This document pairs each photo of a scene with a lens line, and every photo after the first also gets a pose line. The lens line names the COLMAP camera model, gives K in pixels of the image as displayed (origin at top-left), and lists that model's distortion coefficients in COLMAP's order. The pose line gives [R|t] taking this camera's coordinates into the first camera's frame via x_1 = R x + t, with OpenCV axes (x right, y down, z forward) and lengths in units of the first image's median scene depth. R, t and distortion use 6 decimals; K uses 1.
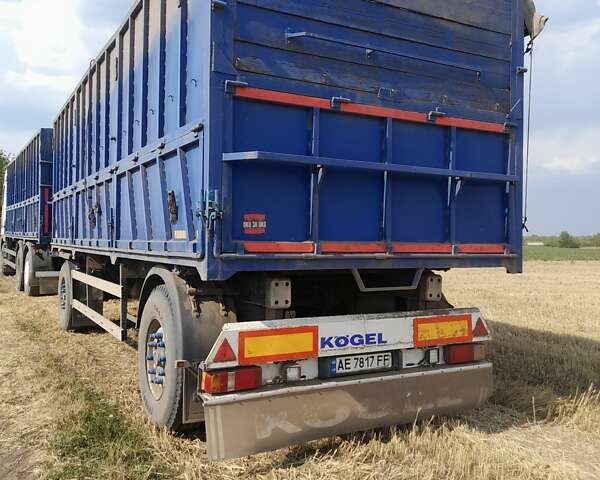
lens RADIAL K [[585.1, 0, 300.0], [0, 585.1, 240.0], [0, 0, 1]] dist [0.120160, -0.152467]
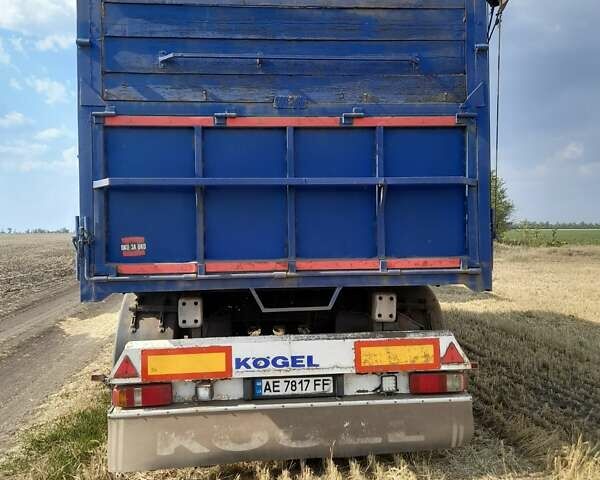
lens RADIAL K [[585.1, 0, 300.0], [0, 585.1, 240.0], [0, 0, 1]] dist [0.120160, -0.152467]
pose [[0.910722, -0.026902, -0.412144, 0.542563], [0.028047, 0.999601, -0.003271, -0.023940], [0.412067, -0.008581, 0.911113, 0.154033]]
